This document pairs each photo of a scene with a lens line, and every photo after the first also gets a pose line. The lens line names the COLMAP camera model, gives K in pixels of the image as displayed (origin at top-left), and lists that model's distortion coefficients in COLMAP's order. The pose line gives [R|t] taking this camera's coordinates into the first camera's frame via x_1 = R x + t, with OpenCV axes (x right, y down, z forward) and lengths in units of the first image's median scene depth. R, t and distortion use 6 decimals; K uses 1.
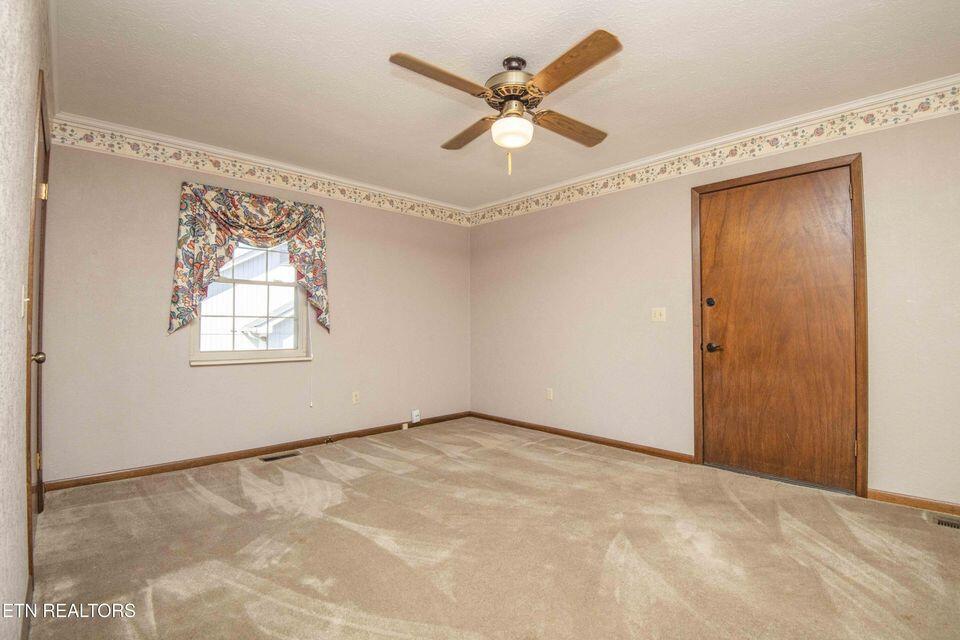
lens RADIAL K [[446.5, 0, 480.0], [0, 446.5, 320.0], [0, 0, 1]] dist [-0.011484, -0.023503]
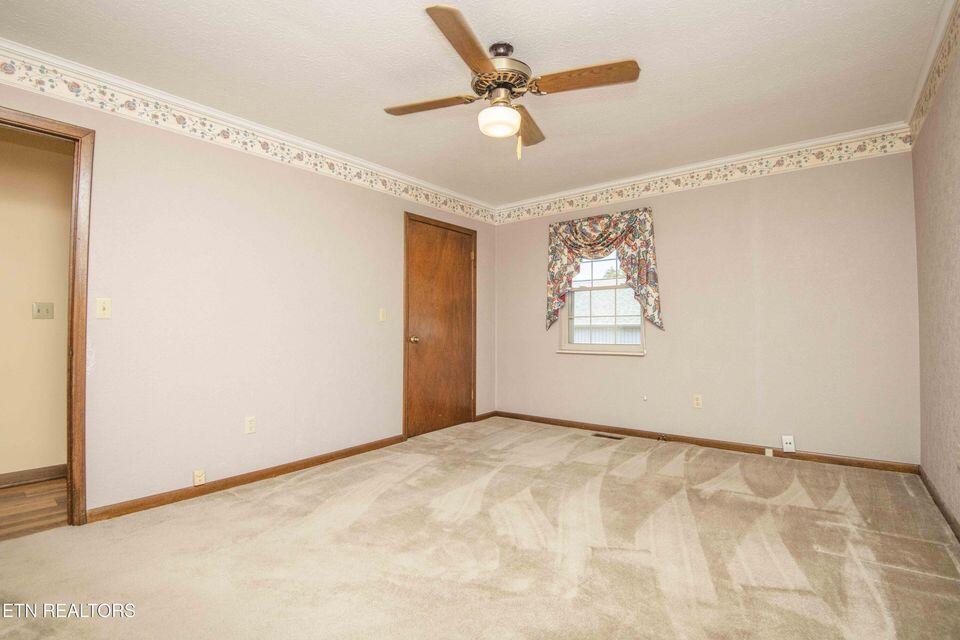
lens RADIAL K [[446.5, 0, 480.0], [0, 446.5, 320.0], [0, 0, 1]] dist [-0.011484, -0.023503]
pose [[0.133592, -0.019900, -0.990837, 0.689875], [0.023273, 0.999586, -0.016938, 0.016015], [0.990763, -0.020797, 0.134000, 0.541432]]
